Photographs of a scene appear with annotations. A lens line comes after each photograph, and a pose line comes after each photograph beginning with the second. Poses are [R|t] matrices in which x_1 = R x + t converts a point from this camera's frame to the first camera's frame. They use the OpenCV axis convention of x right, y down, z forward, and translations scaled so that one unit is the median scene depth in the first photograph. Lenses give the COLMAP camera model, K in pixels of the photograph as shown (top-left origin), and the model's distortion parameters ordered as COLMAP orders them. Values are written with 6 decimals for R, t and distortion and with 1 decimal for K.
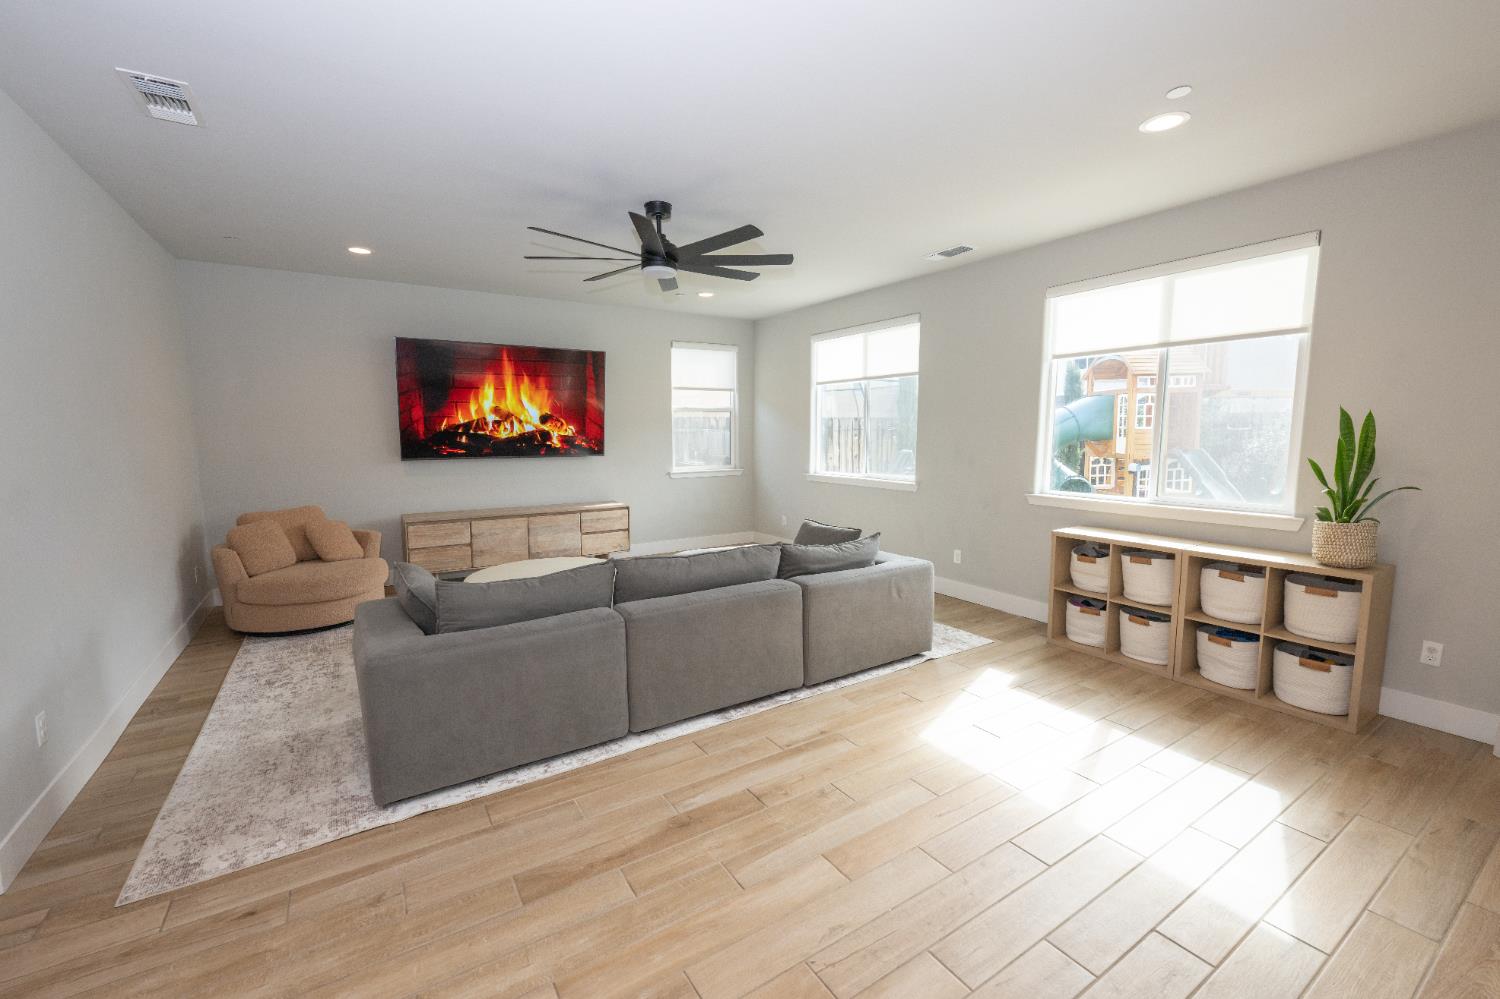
lens RADIAL K [[617.4, 0, 728.5], [0, 617.4, 492.2], [0, 0, 1]] dist [0.016488, -0.000072]
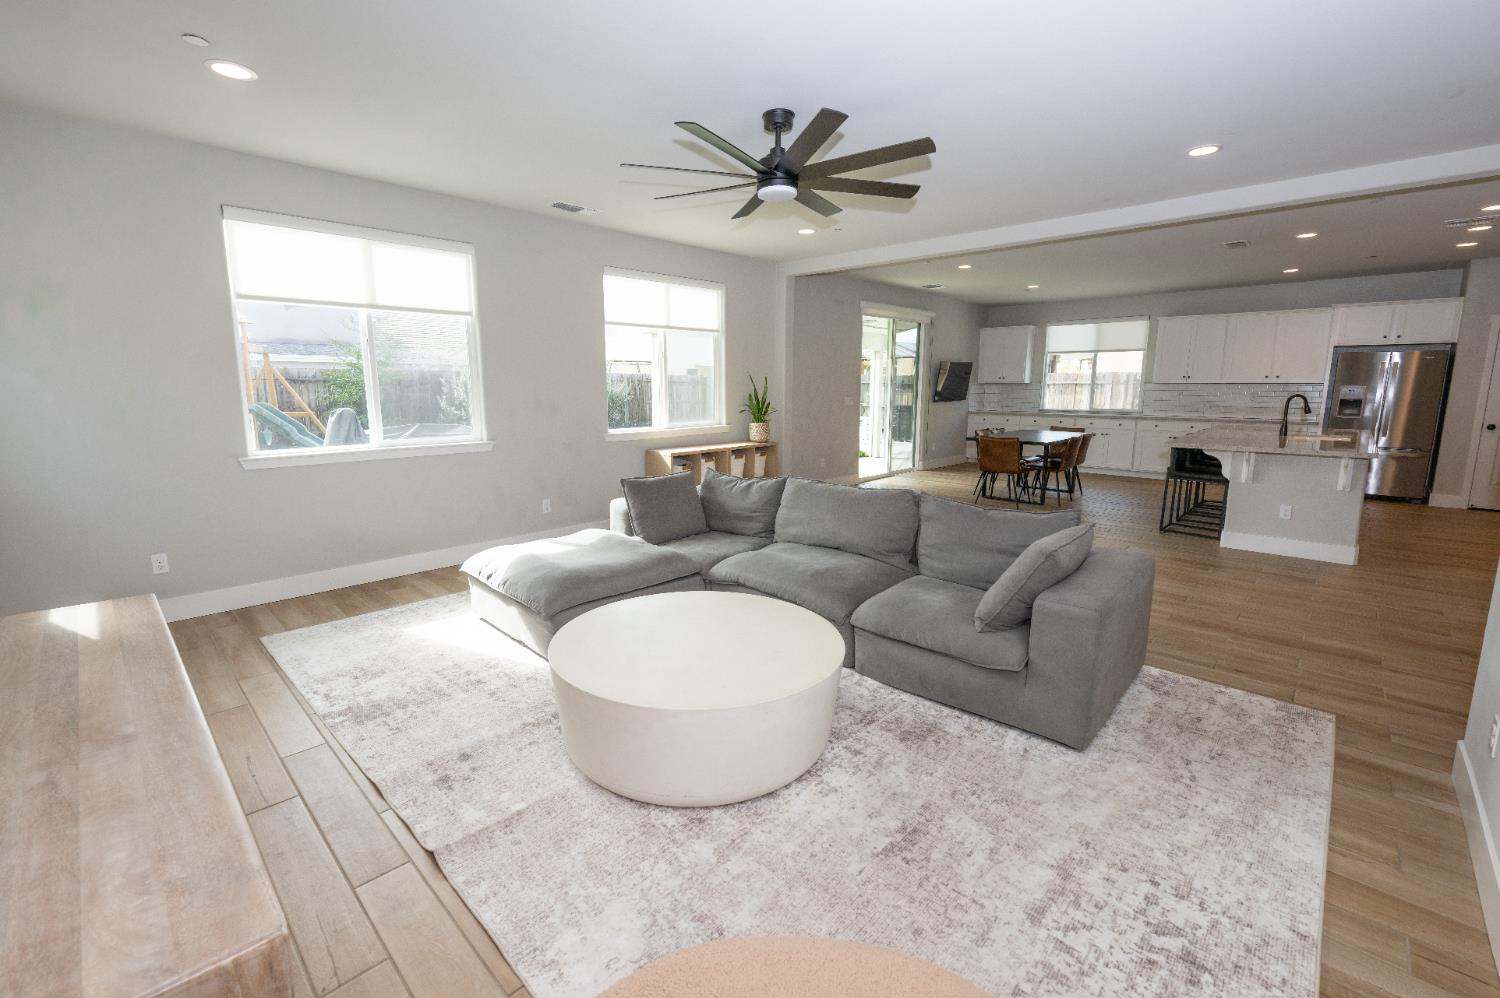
lens RADIAL K [[617.4, 0, 728.5], [0, 617.4, 491.7], [0, 0, 1]] dist [0.016488, -0.000072]
pose [[-0.232329, -0.176296, 0.956526, -1.392805], [0.103635, 0.973351, 0.204568, -0.199895], [-0.967100, 0.146656, -0.207867, 1.847288]]
